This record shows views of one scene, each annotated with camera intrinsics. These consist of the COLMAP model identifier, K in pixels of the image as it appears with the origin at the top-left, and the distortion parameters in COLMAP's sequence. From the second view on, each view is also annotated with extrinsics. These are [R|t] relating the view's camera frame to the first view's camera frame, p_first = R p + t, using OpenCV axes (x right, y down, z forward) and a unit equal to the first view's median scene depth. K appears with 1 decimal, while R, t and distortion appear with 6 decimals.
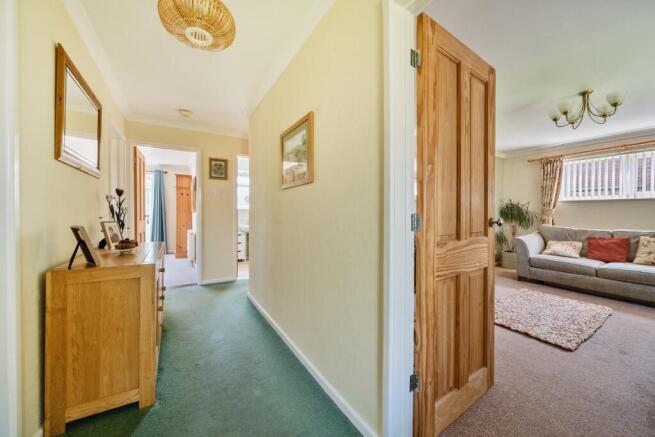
lens RADIAL K [[244.6, 0, 327.5], [0, 244.6, 216.4], [0, 0, 1]] dist [-0.002004, -0.000133]
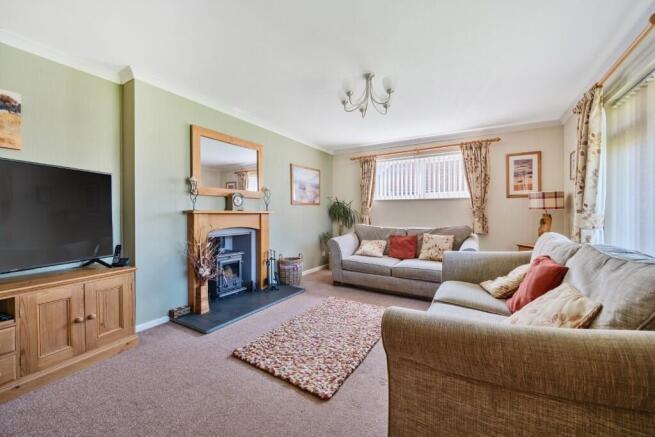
lens RADIAL K [[254.6, 0, 326.9], [0, 254.6, 216.3], [0, 0, 1]] dist [0.001832, 0.000024]
pose [[0.892851, -0.009882, 0.450244, 0.350916], [0.010345, 0.999945, 0.001431, 0.001037], [-0.450234, 0.003380, 0.892904, 0.168975]]
